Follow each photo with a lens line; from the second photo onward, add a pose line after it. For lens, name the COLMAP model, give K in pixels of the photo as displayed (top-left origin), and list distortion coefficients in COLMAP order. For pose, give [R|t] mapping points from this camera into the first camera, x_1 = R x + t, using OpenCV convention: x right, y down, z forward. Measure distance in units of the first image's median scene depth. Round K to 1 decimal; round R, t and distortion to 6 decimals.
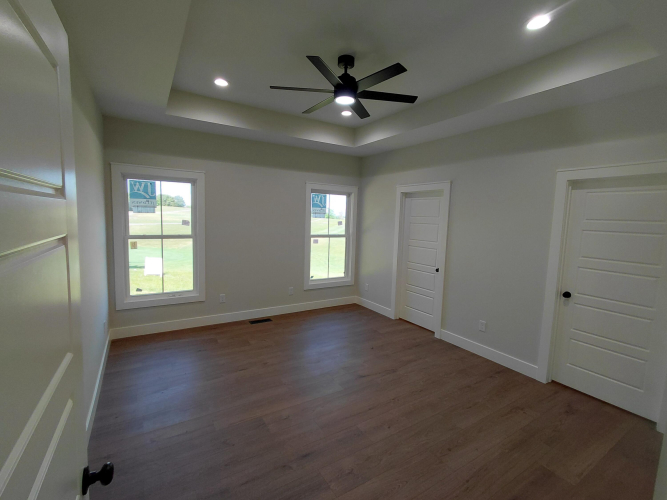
lens RADIAL K [[306.6, 0, 332.6], [0, 306.6, 246.9], [0, 0, 1]] dist [-0.001301, -0.001143]
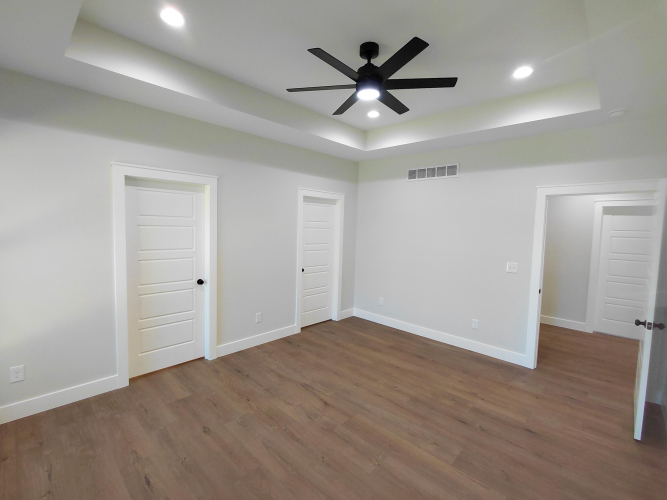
lens RADIAL K [[306.6, 0, 332.6], [0, 306.6, 246.9], [0, 0, 1]] dist [-0.001301, -0.001143]
pose [[-0.253806, -0.103059, 0.961749, -0.681955], [0.059272, 0.990782, 0.121811, -0.125988], [-0.965438, 0.087921, -0.245357, 1.111879]]
